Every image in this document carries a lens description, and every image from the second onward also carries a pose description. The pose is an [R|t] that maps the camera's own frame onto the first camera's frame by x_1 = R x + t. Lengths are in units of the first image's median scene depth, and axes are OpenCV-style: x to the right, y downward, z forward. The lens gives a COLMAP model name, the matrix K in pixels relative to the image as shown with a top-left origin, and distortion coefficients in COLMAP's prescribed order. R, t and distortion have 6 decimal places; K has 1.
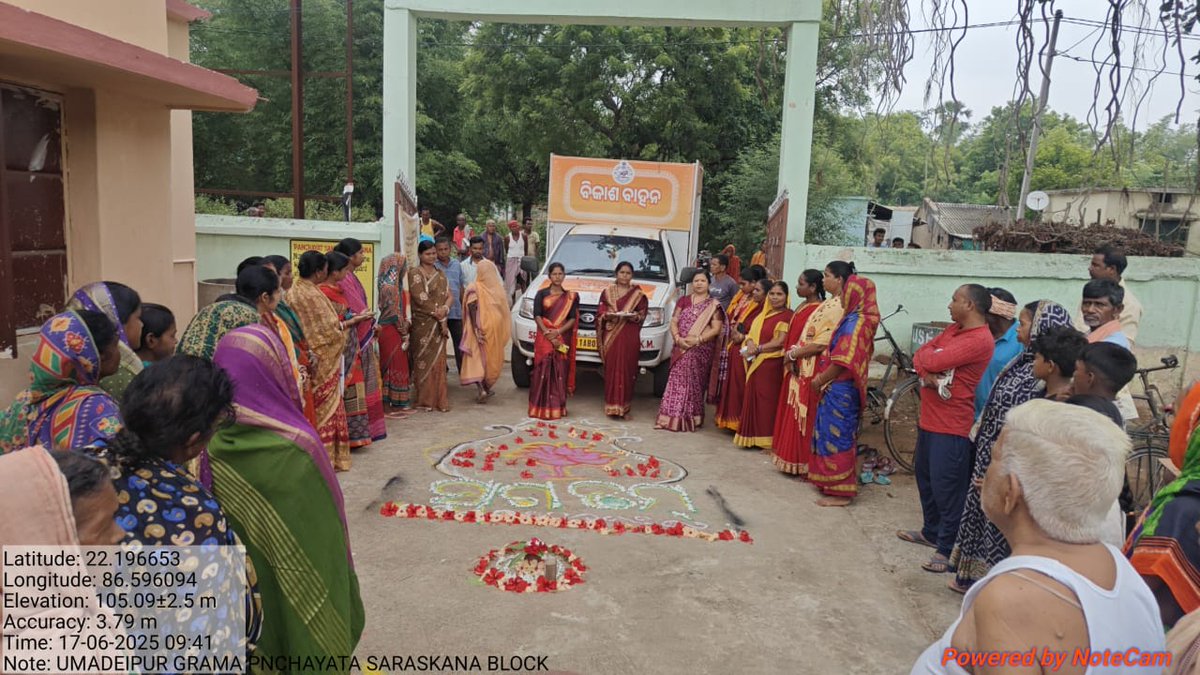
lens RADIAL K [[841.7, 0, 600.0], [0, 841.7, 337.5], [0, 0, 1]] dist [0.055447, -0.113832]
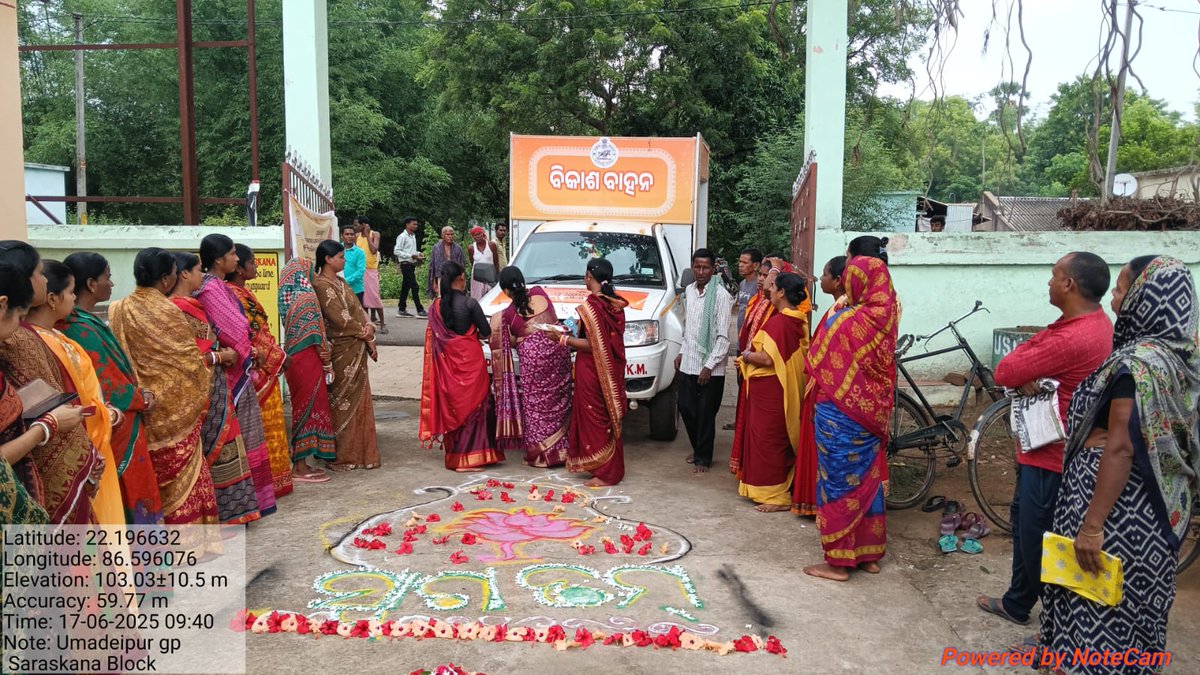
lens RADIAL K [[970.2, 0, 600.0], [0, 970.2, 337.5], [0, 0, 1]] dist [0.090482, -0.217054]
pose [[0.999247, -0.037715, -0.009087, 0.025541], [0.037319, 0.998486, -0.040401, 0.010495], [0.010597, 0.040032, 0.999142, 0.111686]]
